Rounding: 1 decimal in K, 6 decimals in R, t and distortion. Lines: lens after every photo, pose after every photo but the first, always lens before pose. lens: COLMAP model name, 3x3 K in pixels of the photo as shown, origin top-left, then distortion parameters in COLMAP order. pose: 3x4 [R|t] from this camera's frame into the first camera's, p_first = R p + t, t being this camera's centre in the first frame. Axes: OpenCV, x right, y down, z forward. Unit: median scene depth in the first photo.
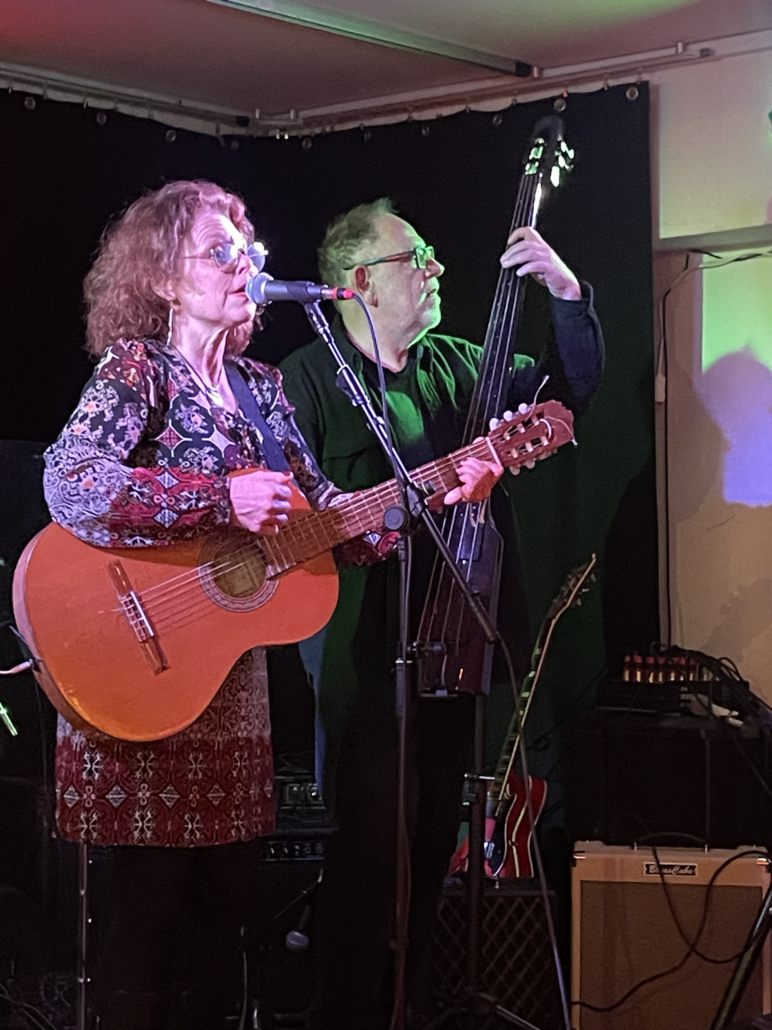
lens RADIAL K [[2264.6, 0, 377.9], [0, 2264.6, 523.5], [0, 0, 1]] dist [0.110324, 0.000000]
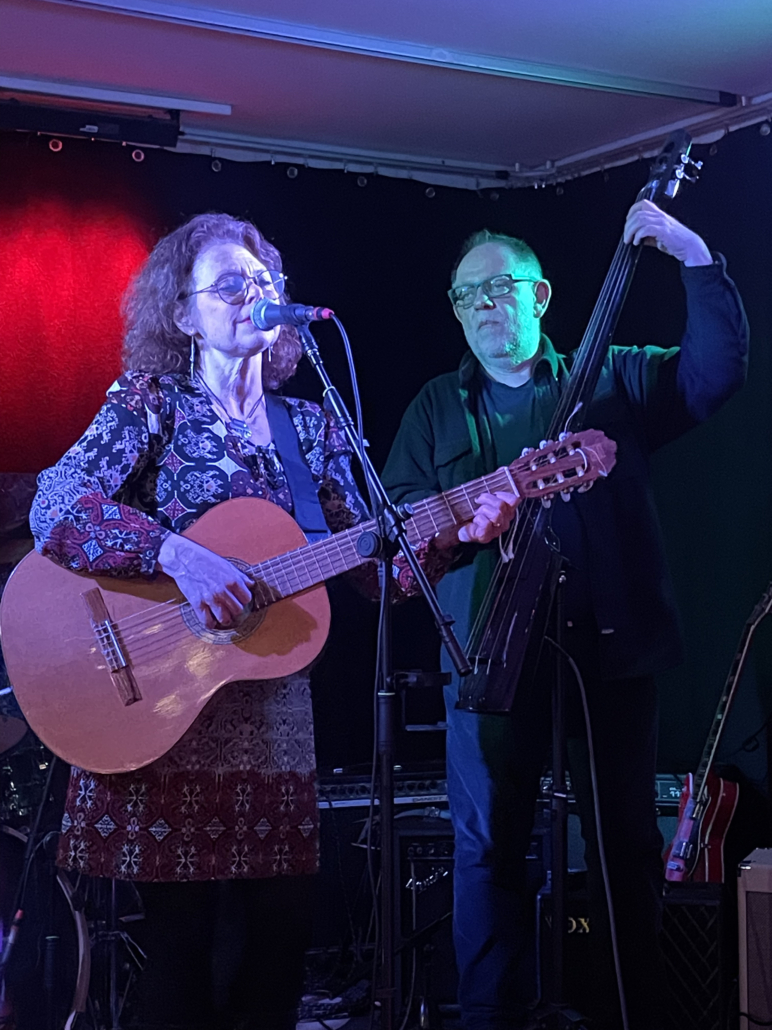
lens RADIAL K [[1743.0, 0, 395.7], [0, 1743.0, 509.9], [0, 0, 1]] dist [0.115413, 0.000000]
pose [[0.960290, -0.028180, -0.277578, 0.146980], [0.026014, 0.999596, -0.011484, -0.005324], [0.277789, 0.003807, 0.960635, 0.192885]]
